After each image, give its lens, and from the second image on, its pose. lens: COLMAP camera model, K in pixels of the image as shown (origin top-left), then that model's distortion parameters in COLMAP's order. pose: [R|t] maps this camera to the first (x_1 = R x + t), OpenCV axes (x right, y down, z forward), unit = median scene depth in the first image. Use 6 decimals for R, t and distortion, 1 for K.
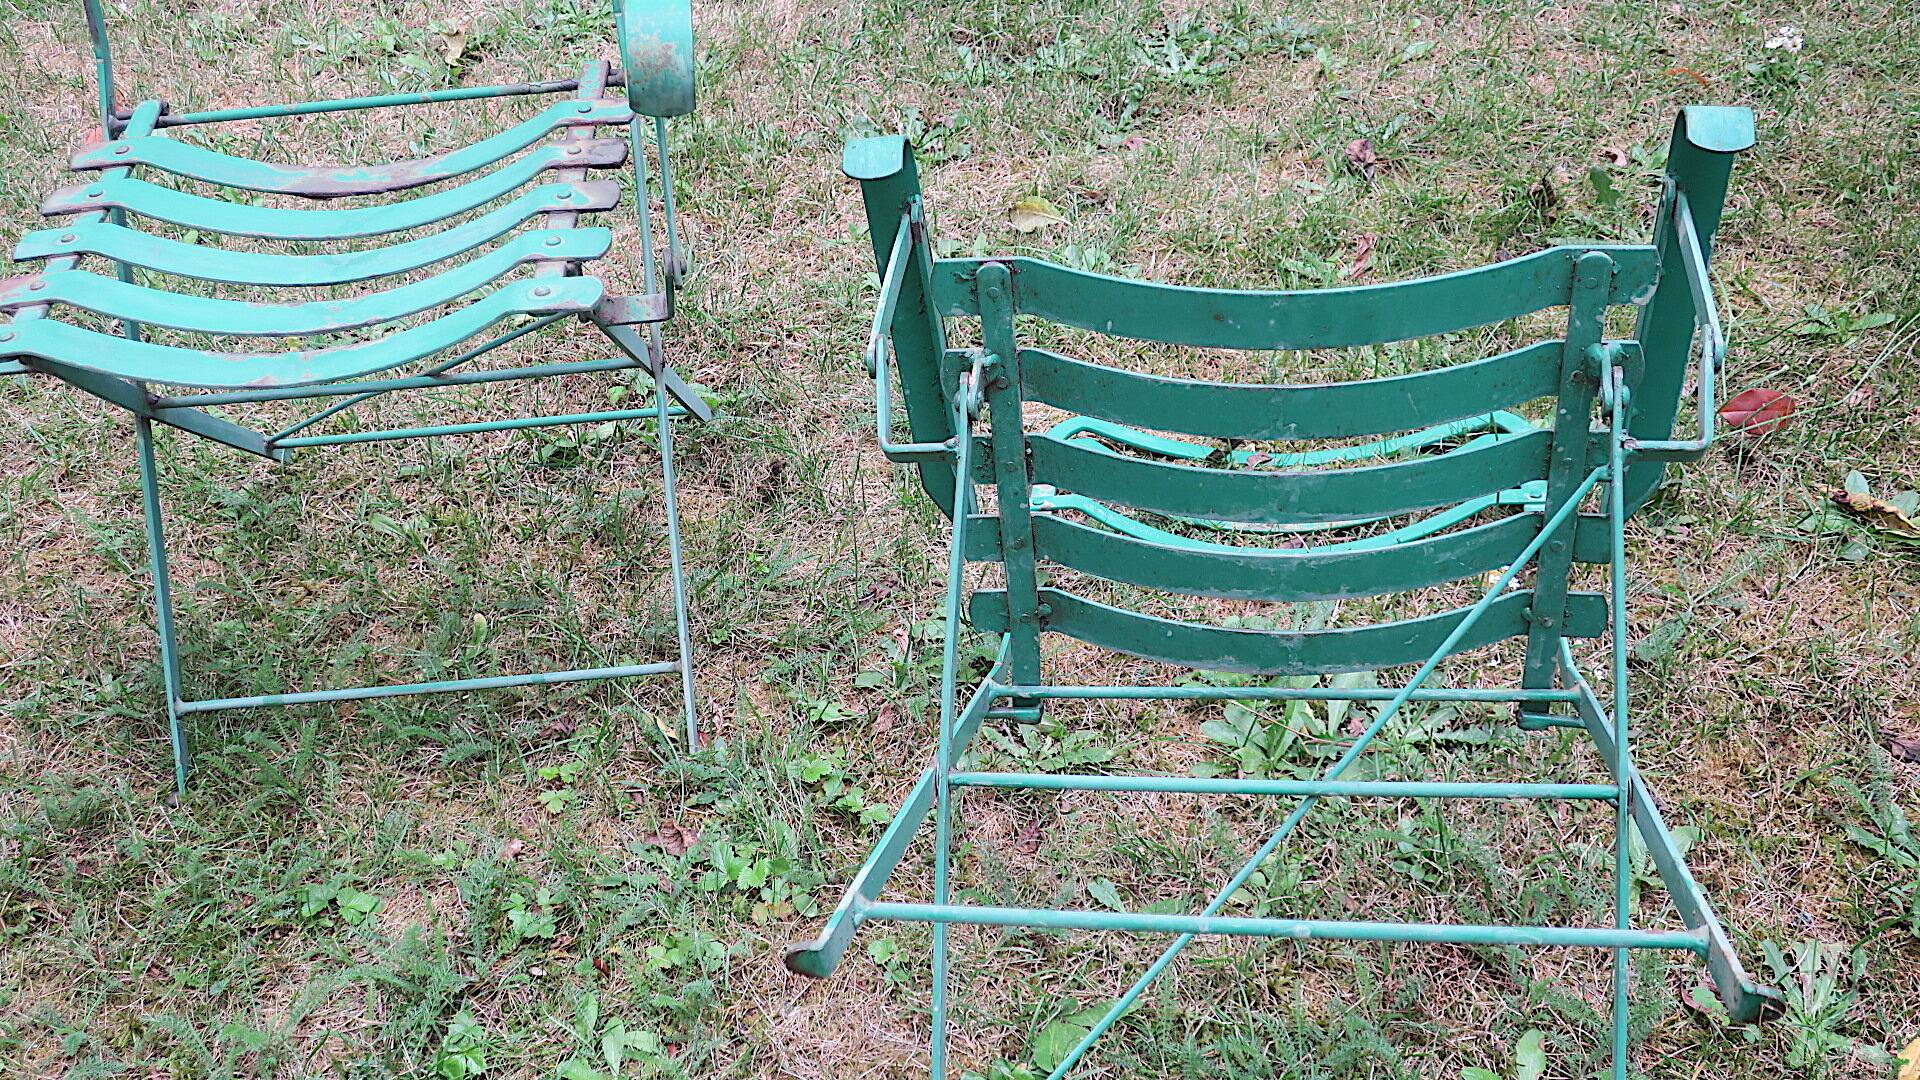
lens RADIAL K [[2112.6, 0, 960.0], [0, 2112.6, 540.0], [0, 0, 1]] dist [0.026192, 0.001900]
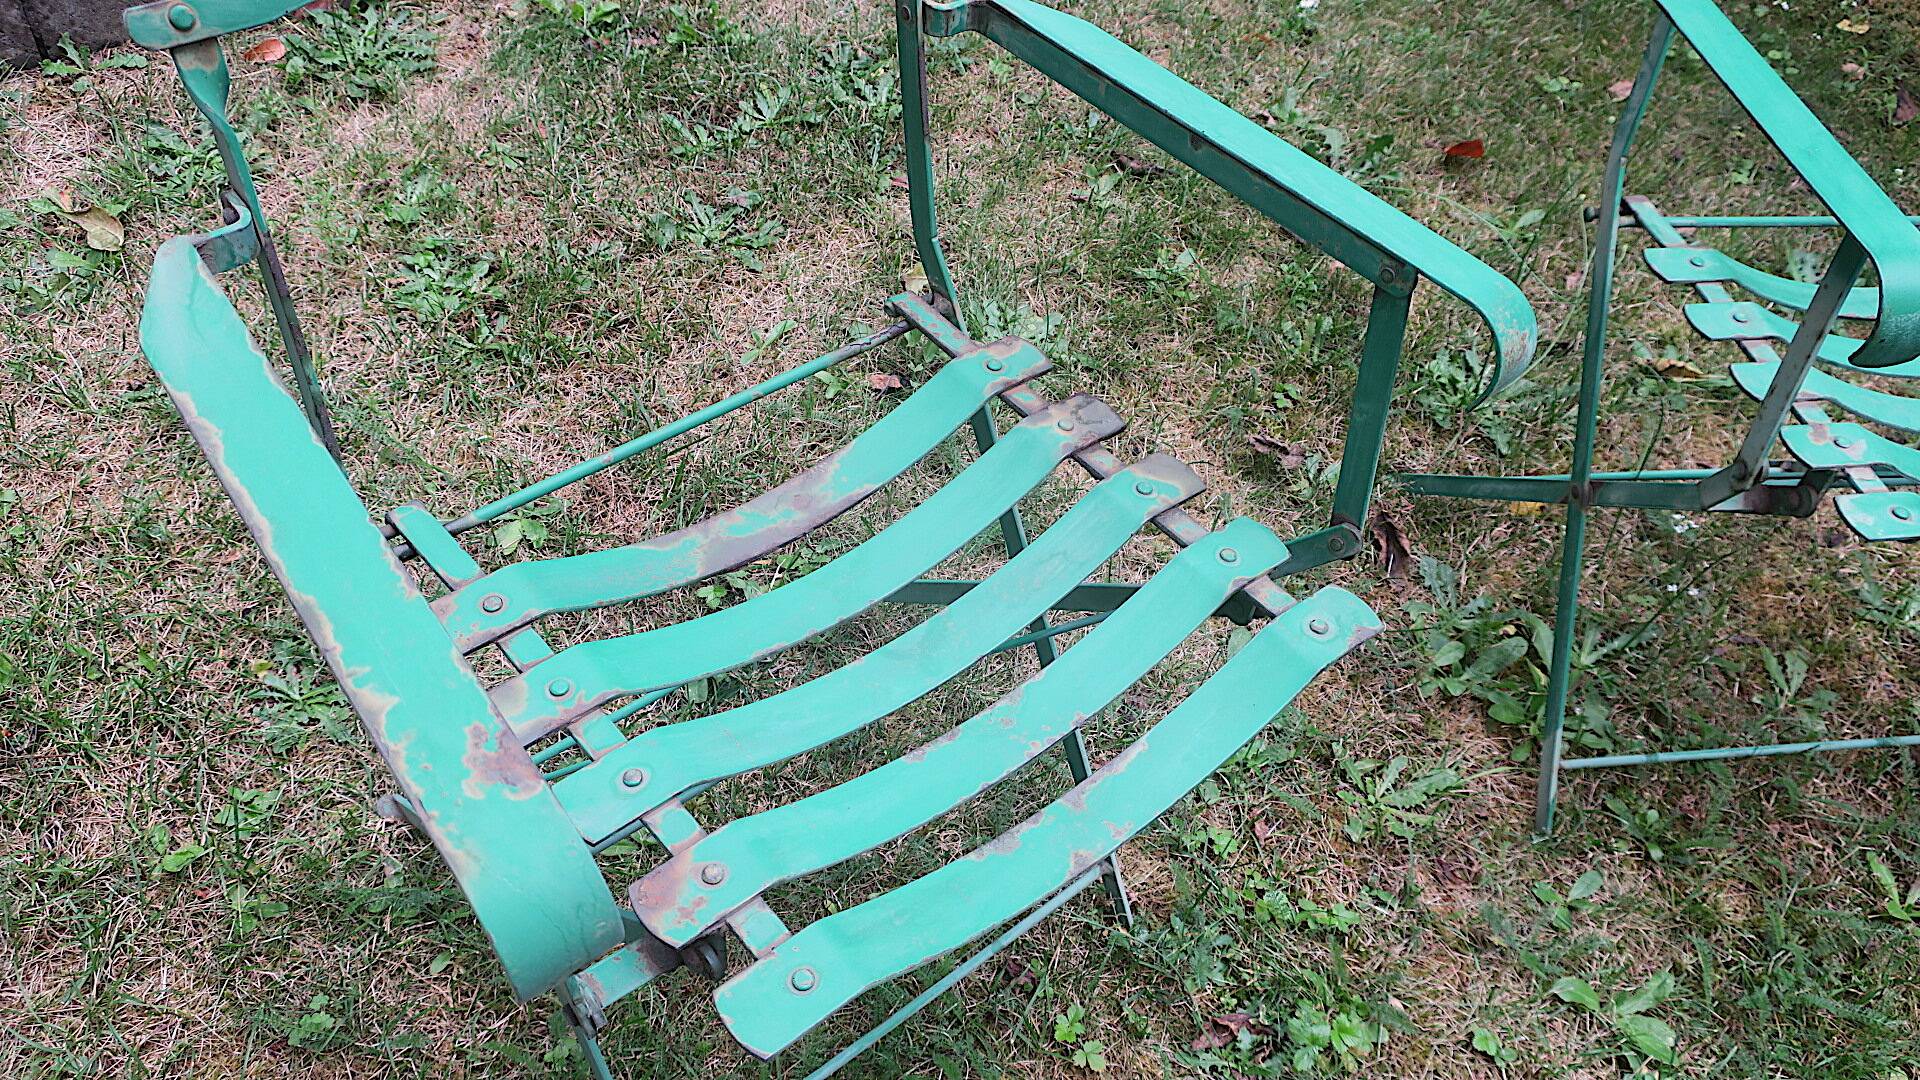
lens RADIAL K [[1512.5, 0, 960.0], [0, 1512.5, 540.0], [0, 0, 1]] dist [0.001335, -0.005462]
pose [[0.770937, -0.345470, 0.535076, -0.520915], [0.247469, 0.936580, 0.248146, -0.282077], [-0.586868, -0.058890, 0.807538, 0.487010]]
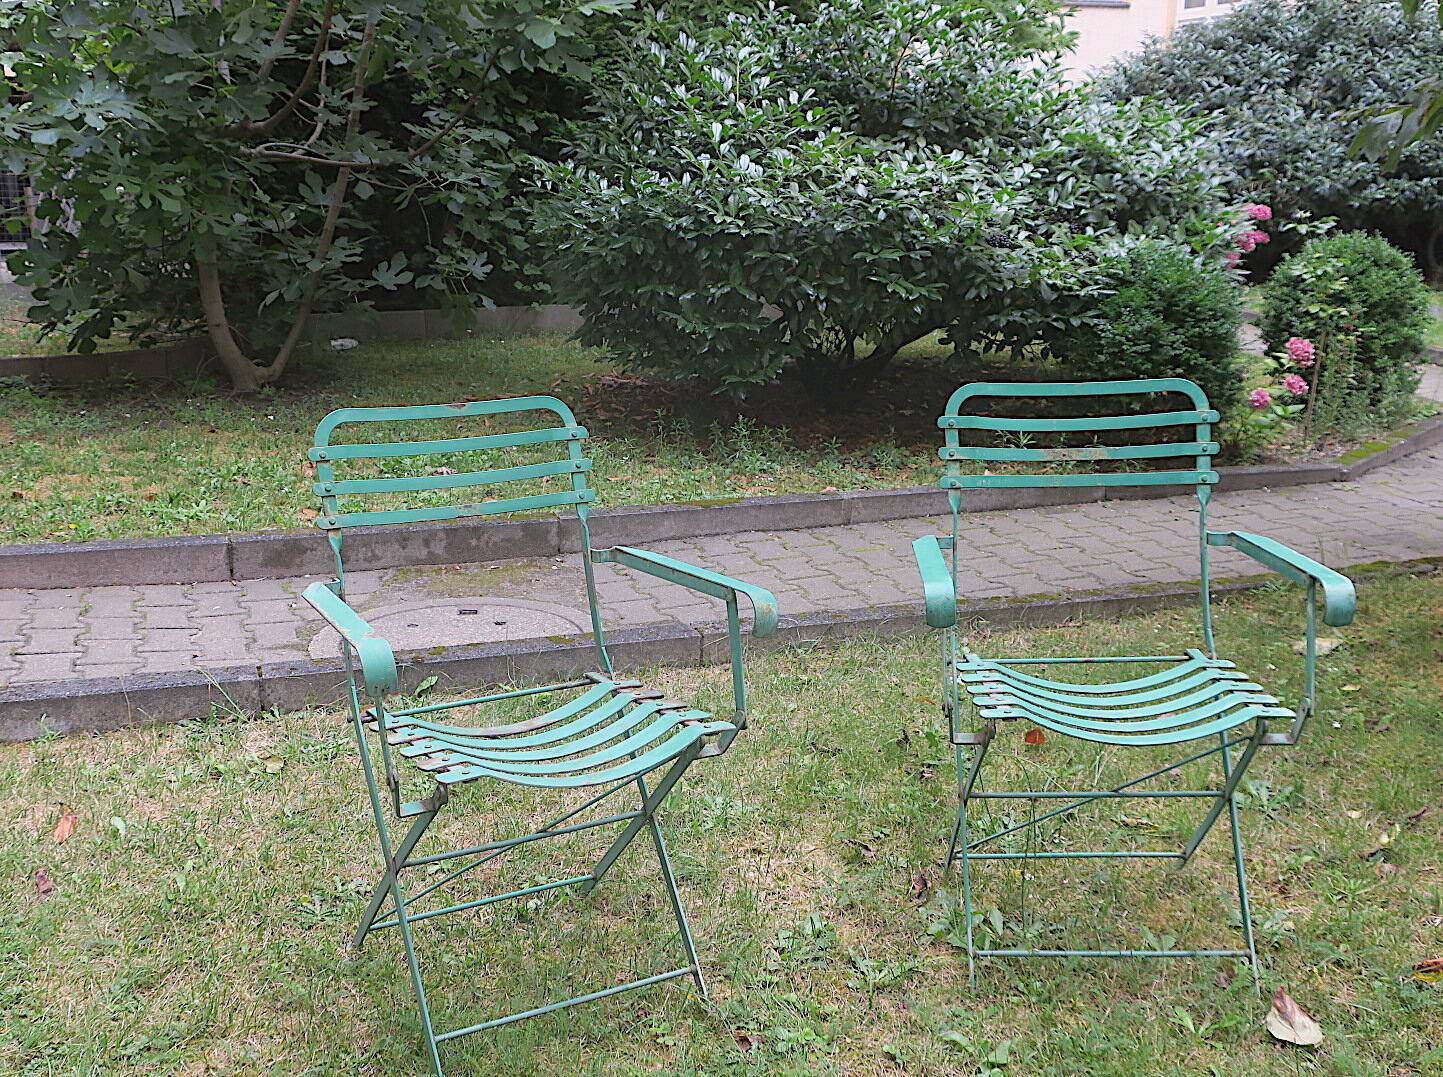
lens RADIAL K [[1522.8, 0, 660.1], [0, 1522.8, 545.1], [0, 0, 1]] dist [0.014226, -0.000013]
pose [[0.897132, -0.030893, 0.440680, -0.756328], [0.234267, 0.879003, -0.415299, 0.289538], [-0.374530, 0.475815, 0.795819, -0.244952]]
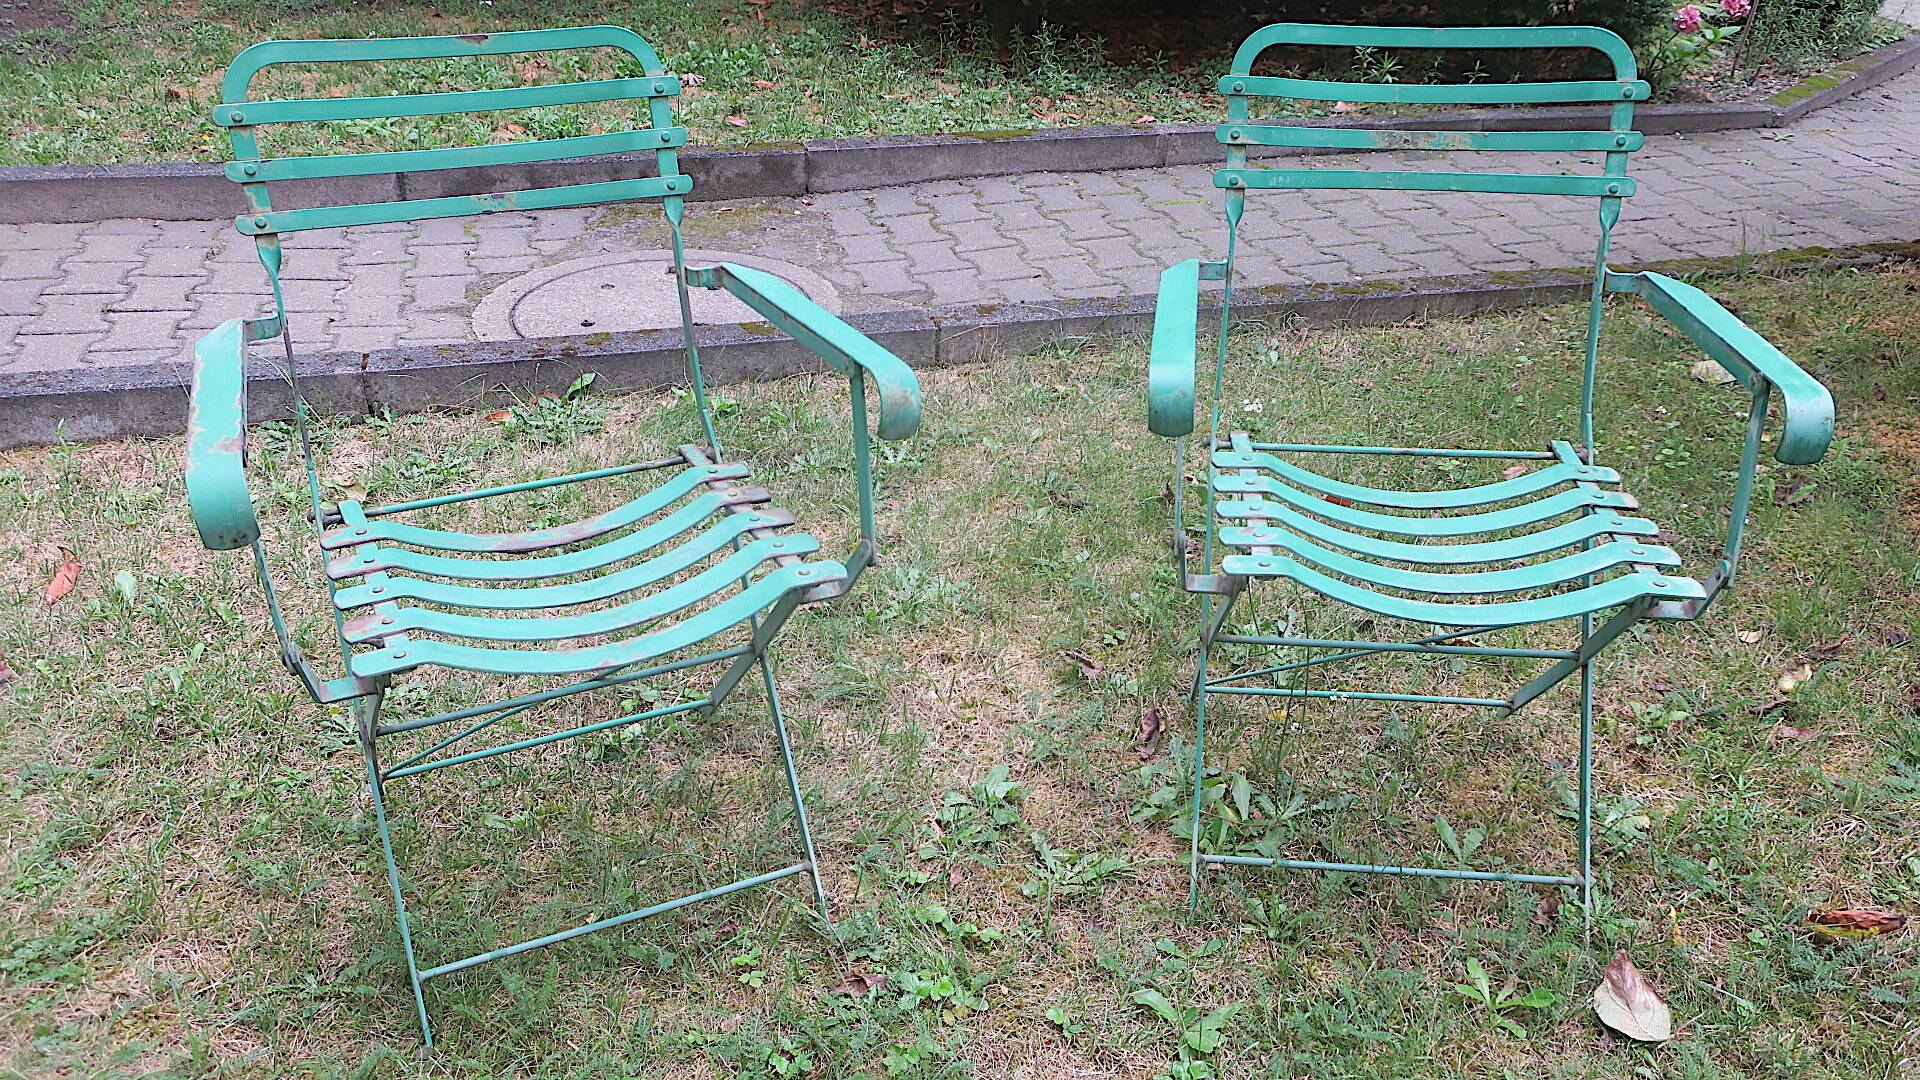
lens RADIAL K [[1521.5, 0, 960.0], [0, 1521.5, 540.0], [0, 0, 1]] dist [0.006217, 0.005346]
pose [[0.914193, -0.104399, 0.391602, -0.413444], [0.188212, 0.965101, -0.182091, 0.055469], [-0.358925, 0.240170, 0.901937, 0.031204]]
